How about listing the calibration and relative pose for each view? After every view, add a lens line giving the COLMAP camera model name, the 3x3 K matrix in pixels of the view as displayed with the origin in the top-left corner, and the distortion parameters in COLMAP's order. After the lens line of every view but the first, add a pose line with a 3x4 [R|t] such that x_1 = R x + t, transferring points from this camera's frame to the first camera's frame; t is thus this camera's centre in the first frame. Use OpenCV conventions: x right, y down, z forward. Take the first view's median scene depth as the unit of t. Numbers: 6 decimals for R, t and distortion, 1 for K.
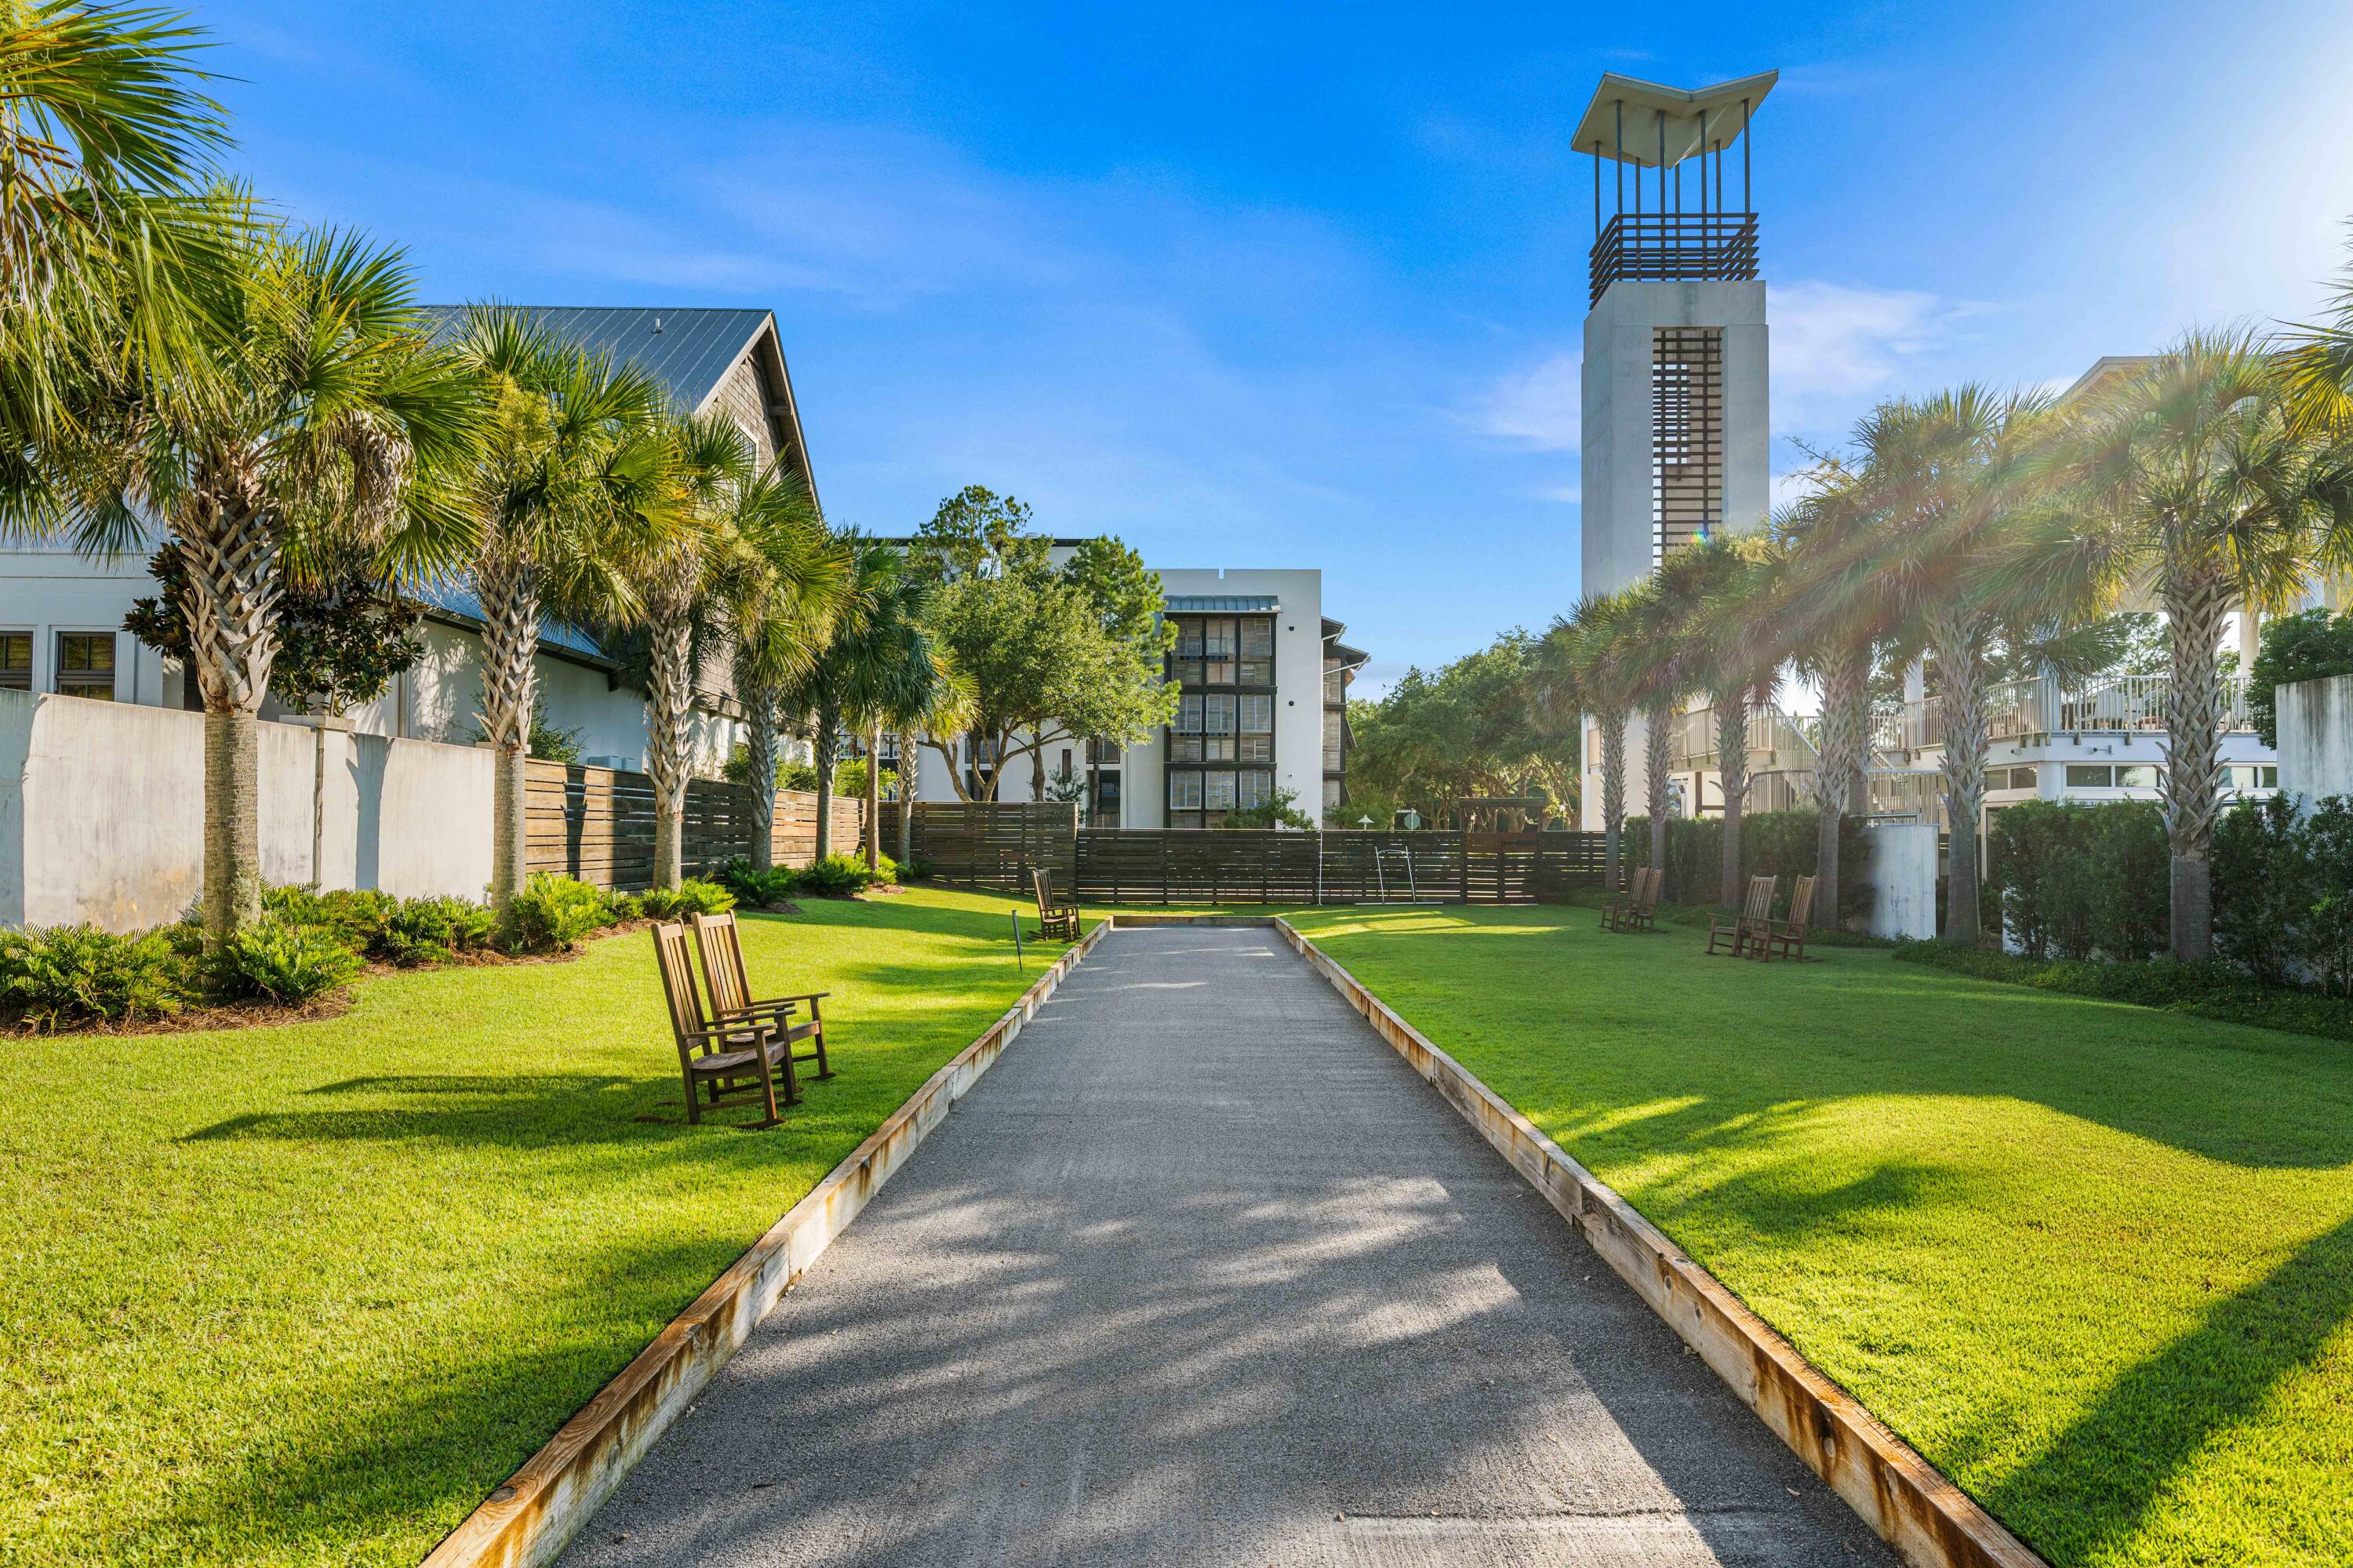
lens RADIAL K [[1326.5, 0, 1176.5], [0, 1326.5, 784.0], [0, 0, 1]] dist [0.003657, 0.000465]
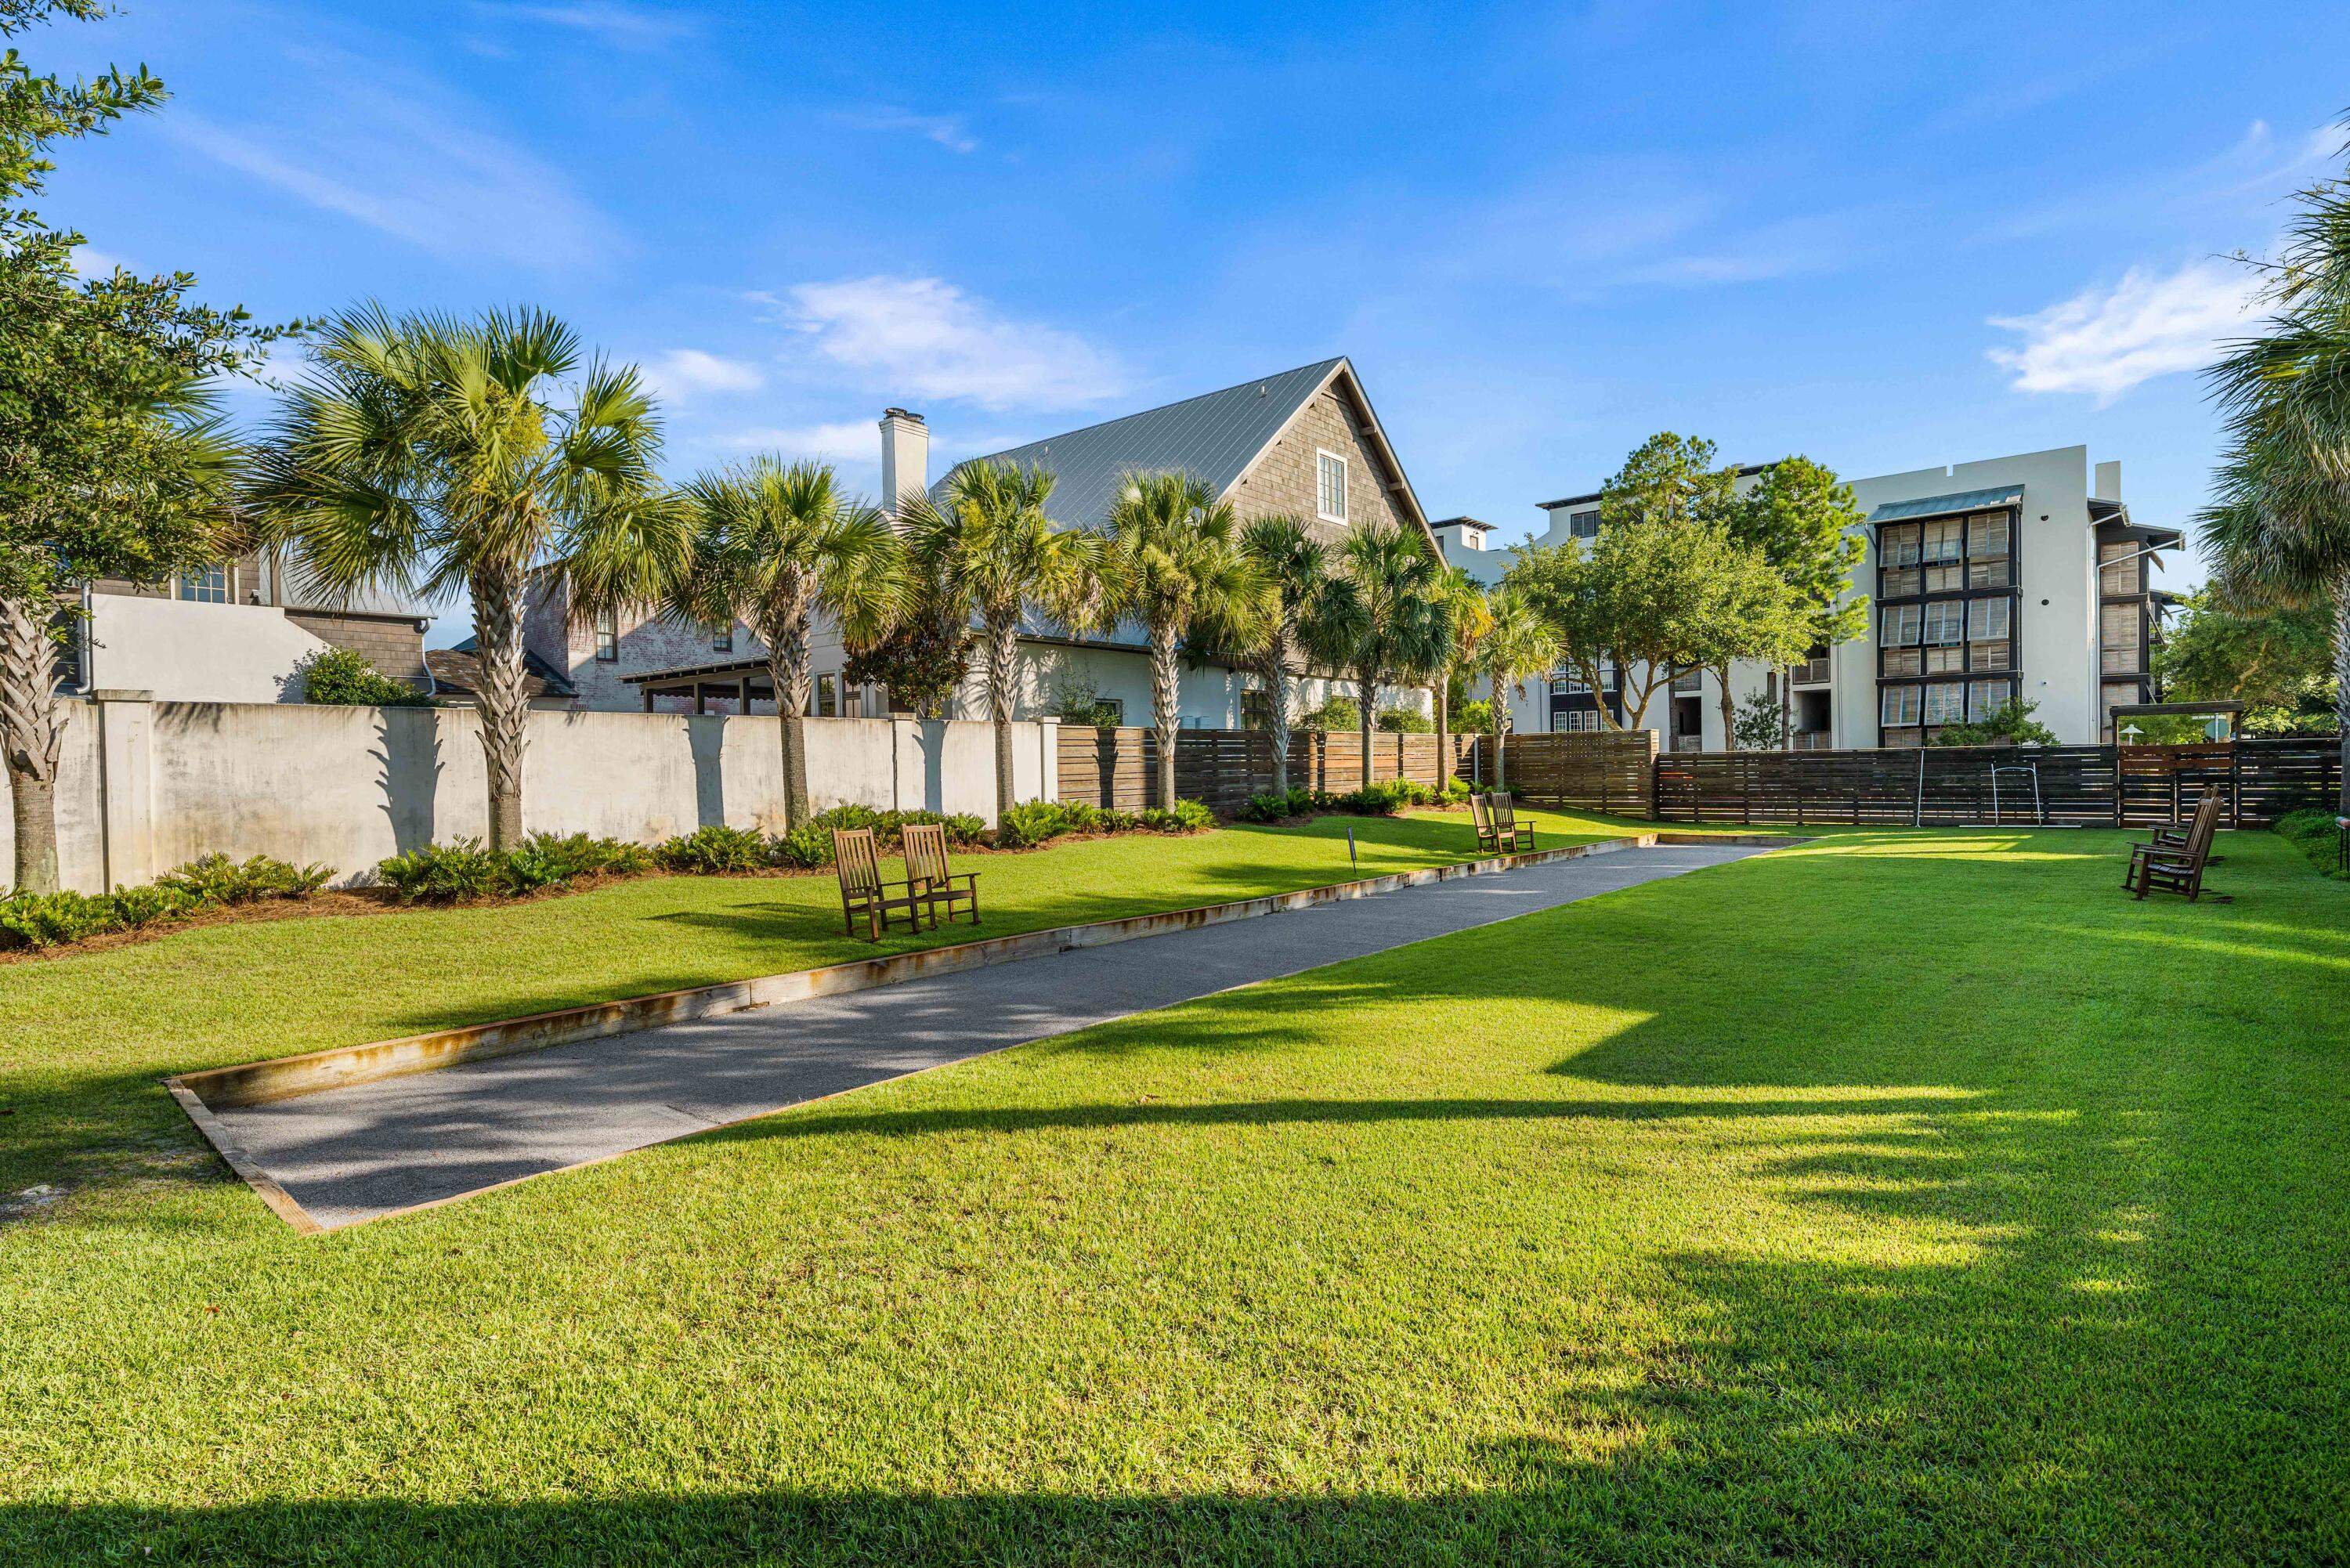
lens RADIAL K [[1170.1, 0, 1175.0], [0, 1170.1, 784.0], [0, 0, 1]] dist [0.001180, 0.000493]
pose [[0.752238, -0.010004, -0.658816, 0.180260], [0.049683, 0.997899, 0.041575, -0.000470], [0.657016, -0.064006, 0.751155, 0.014450]]
